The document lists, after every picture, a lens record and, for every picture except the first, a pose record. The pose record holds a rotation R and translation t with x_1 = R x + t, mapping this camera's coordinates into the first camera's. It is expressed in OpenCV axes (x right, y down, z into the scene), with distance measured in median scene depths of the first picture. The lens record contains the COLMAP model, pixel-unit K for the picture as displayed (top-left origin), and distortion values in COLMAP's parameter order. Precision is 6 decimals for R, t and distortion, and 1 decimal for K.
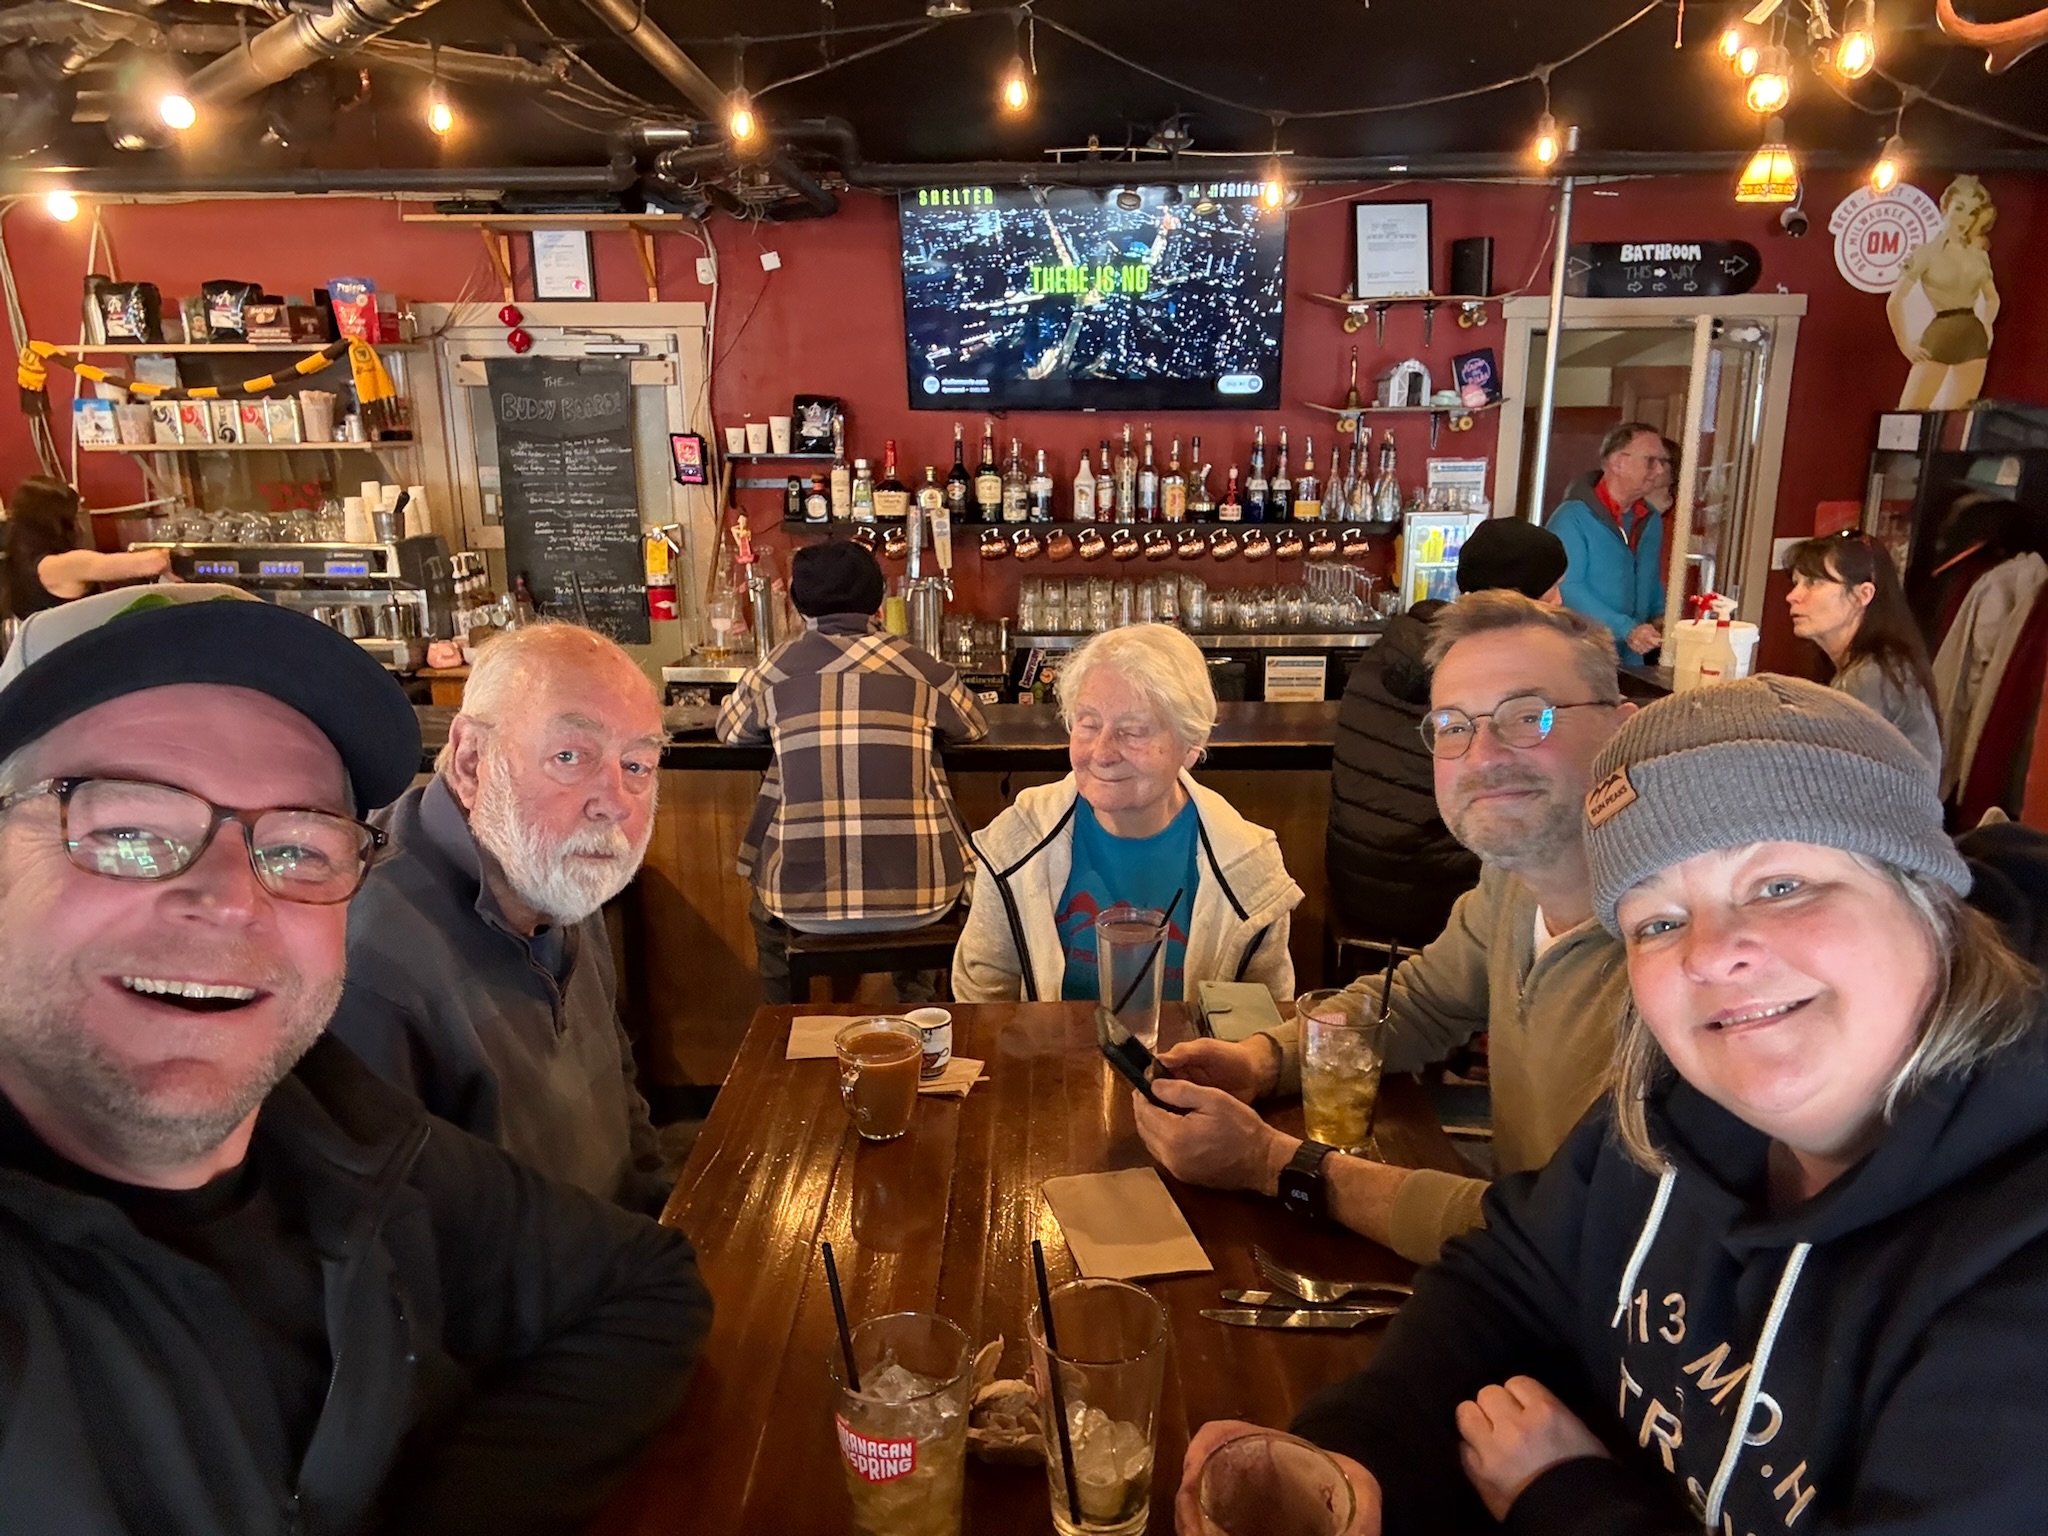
lens RADIAL K [[1478.7, 0, 1027.3], [0, 1478.7, 797.3], [0, 0, 1]] dist [0.057506, -0.065658]
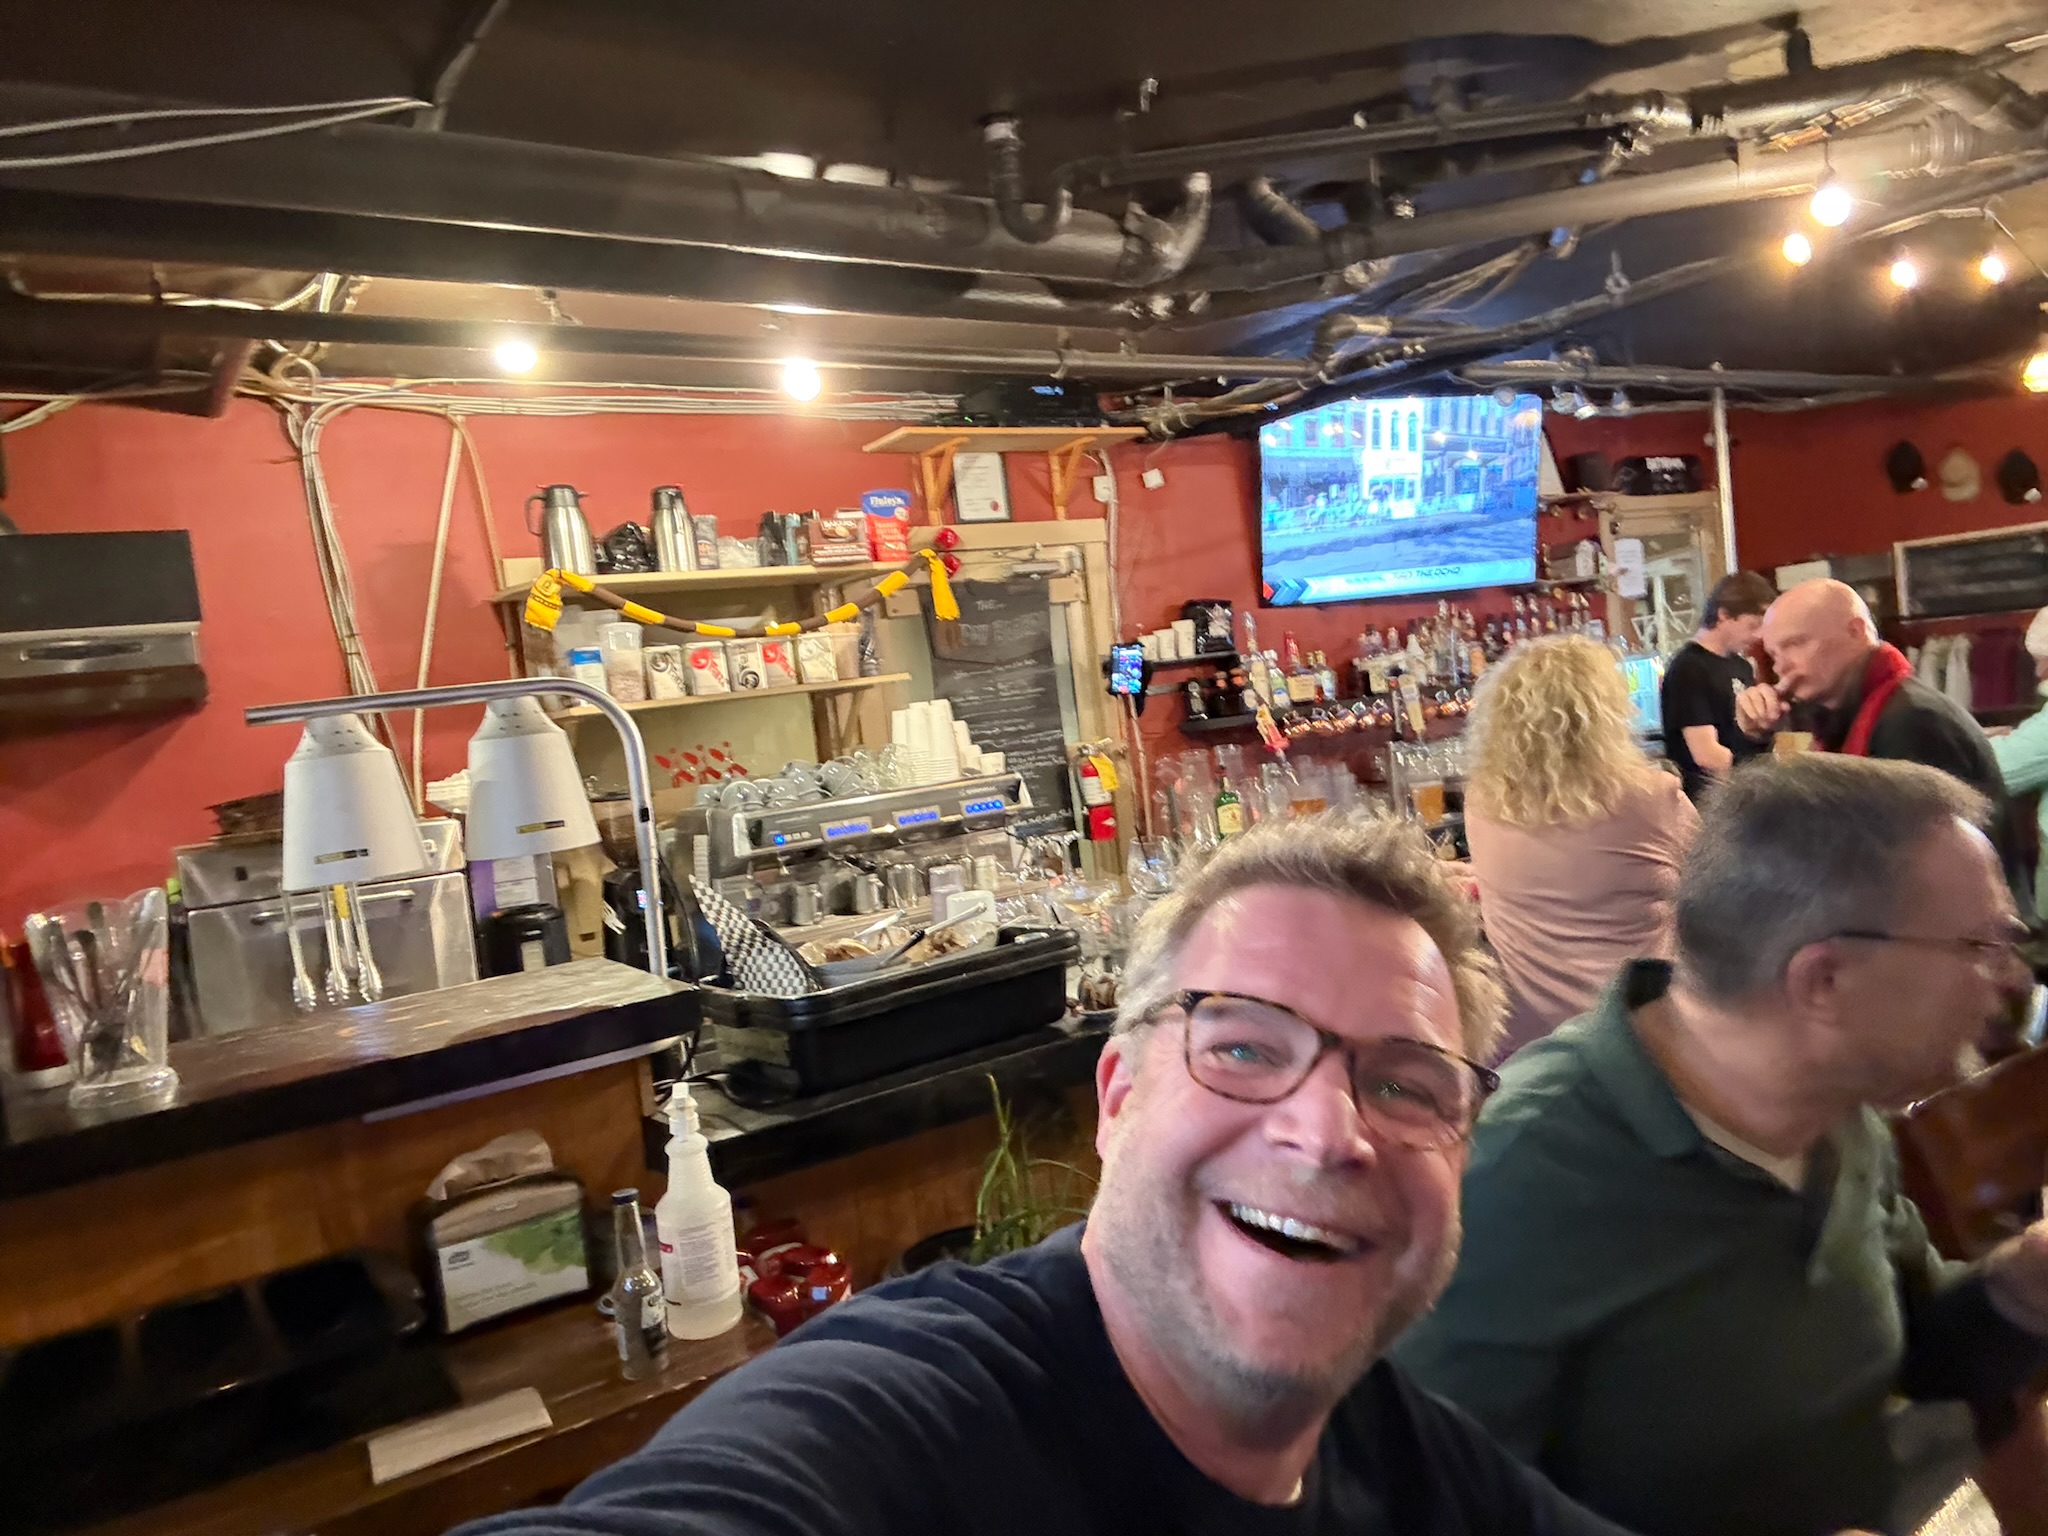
lens RADIAL K [[1478.7, 0, 1027.3], [0, 1478.7, 797.3], [0, 0, 1]] dist [0.057506, -0.065658]
pose [[0.805957, -0.133092, 0.576819, -0.863044], [0.253054, 0.958342, -0.132457, -0.034402], [-0.535160, 0.252721, 0.806062, 0.273941]]
